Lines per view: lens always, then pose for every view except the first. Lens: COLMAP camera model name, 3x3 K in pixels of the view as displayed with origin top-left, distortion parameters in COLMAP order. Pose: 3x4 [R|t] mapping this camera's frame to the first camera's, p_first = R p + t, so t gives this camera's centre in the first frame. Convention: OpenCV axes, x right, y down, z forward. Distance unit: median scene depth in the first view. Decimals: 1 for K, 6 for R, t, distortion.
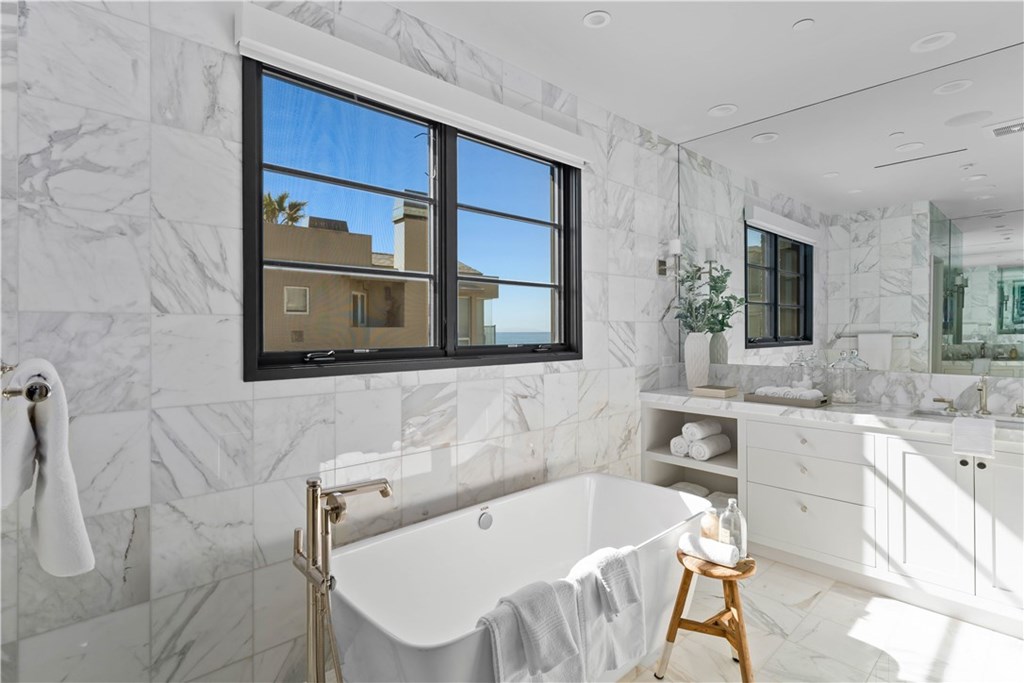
lens RADIAL K [[510.0, 0, 511.7], [0, 510.0, 329.0], [0, 0, 1]] dist [-0.000088, -0.000012]
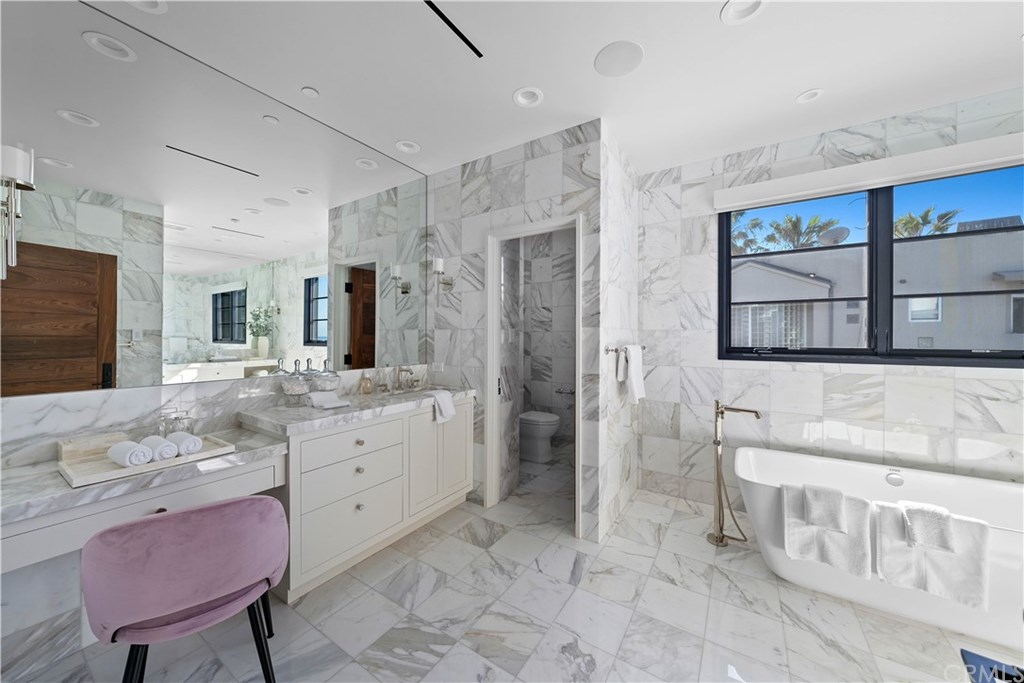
lens RADIAL K [[364.3, 0, 512.0], [0, 364.3, 341.5], [0, 0, 1]] dist [-0.000772, 0.000101]
pose [[0.239757, 0.016606, -0.970691, 0.817104], [0.000764, 0.999850, 0.017294, -0.003026], [0.970833, -0.004888, 0.239708, -0.258493]]
